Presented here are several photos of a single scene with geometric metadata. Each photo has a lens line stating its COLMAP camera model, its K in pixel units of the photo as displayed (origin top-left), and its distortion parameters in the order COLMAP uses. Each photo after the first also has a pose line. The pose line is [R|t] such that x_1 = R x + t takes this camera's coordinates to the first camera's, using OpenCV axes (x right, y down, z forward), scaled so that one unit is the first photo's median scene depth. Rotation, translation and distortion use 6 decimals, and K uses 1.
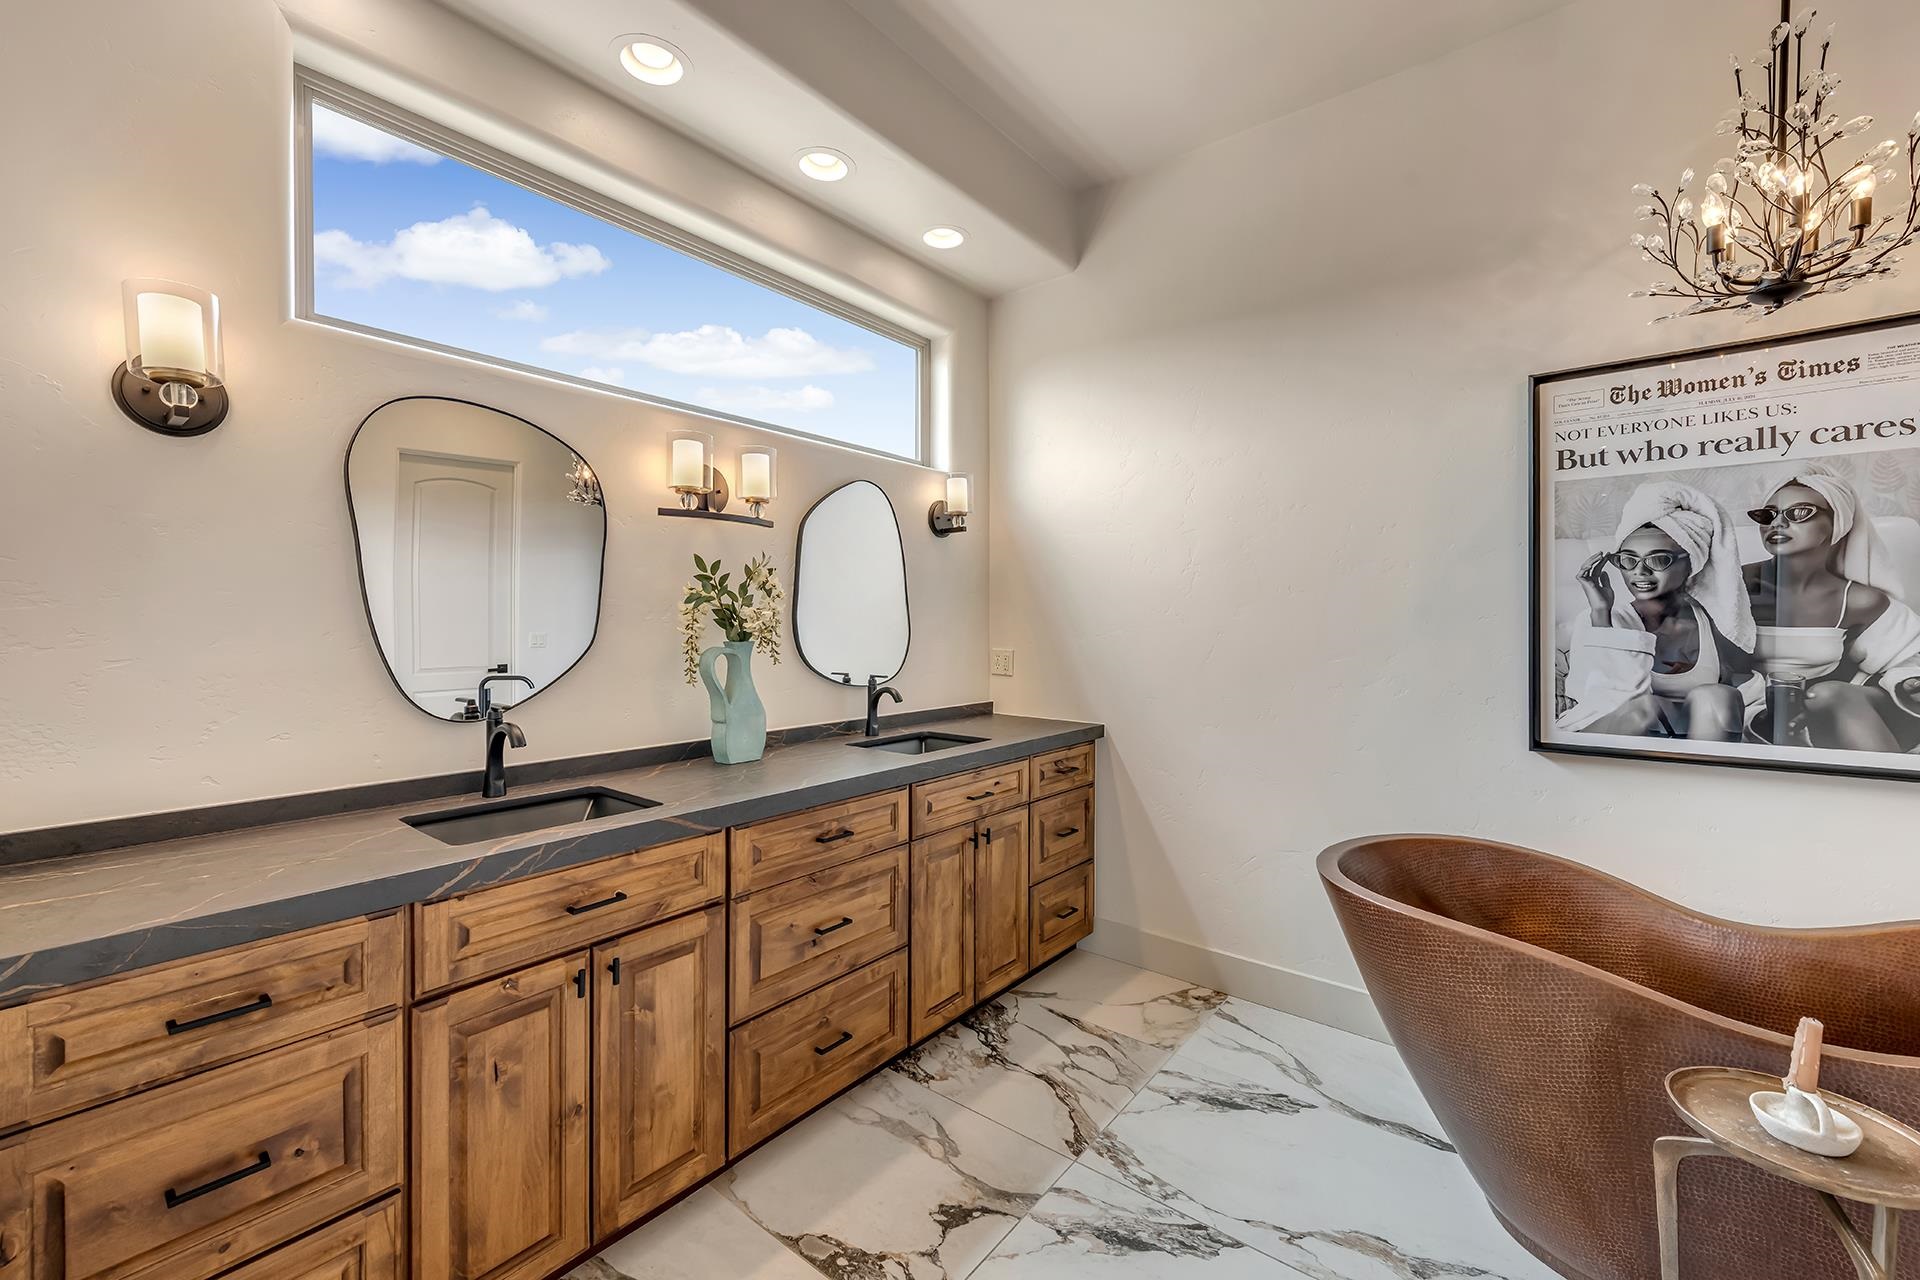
lens RADIAL K [[747.5, 0, 954.2], [0, 747.5, 631.0], [0, 0, 1]] dist [0.008839, -0.000429]
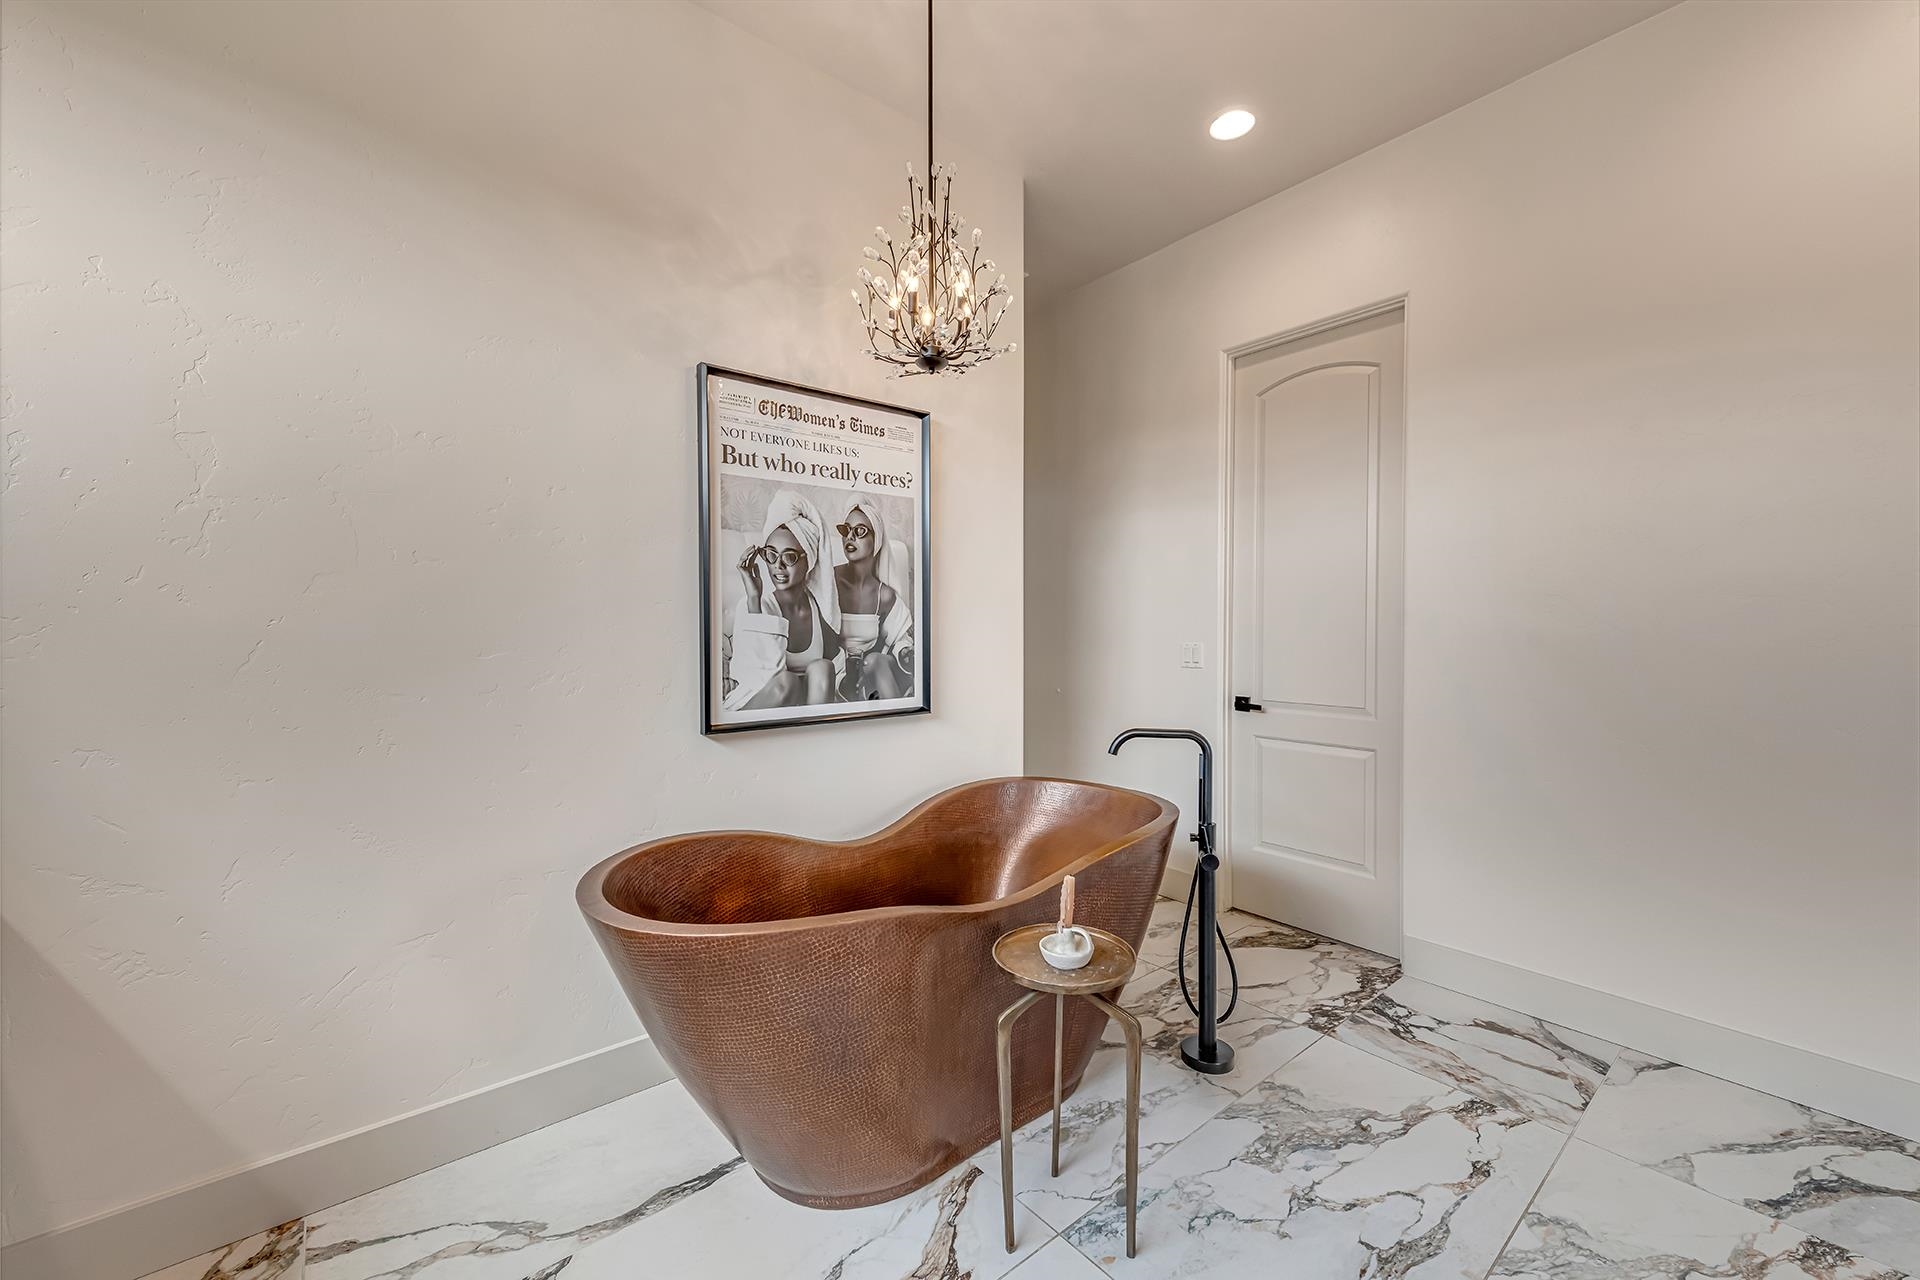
lens RADIAL K [[747.5, 0, 955.2], [0, 747.5, 640.0], [0, 0, 1]] dist [0.008839, -0.000429]
pose [[0.212807, -0.012791, 0.977011, -0.163346], [0.012247, 0.999871, 0.010423, 0.027948], [-0.977018, 0.009747, 0.212936, 0.509116]]
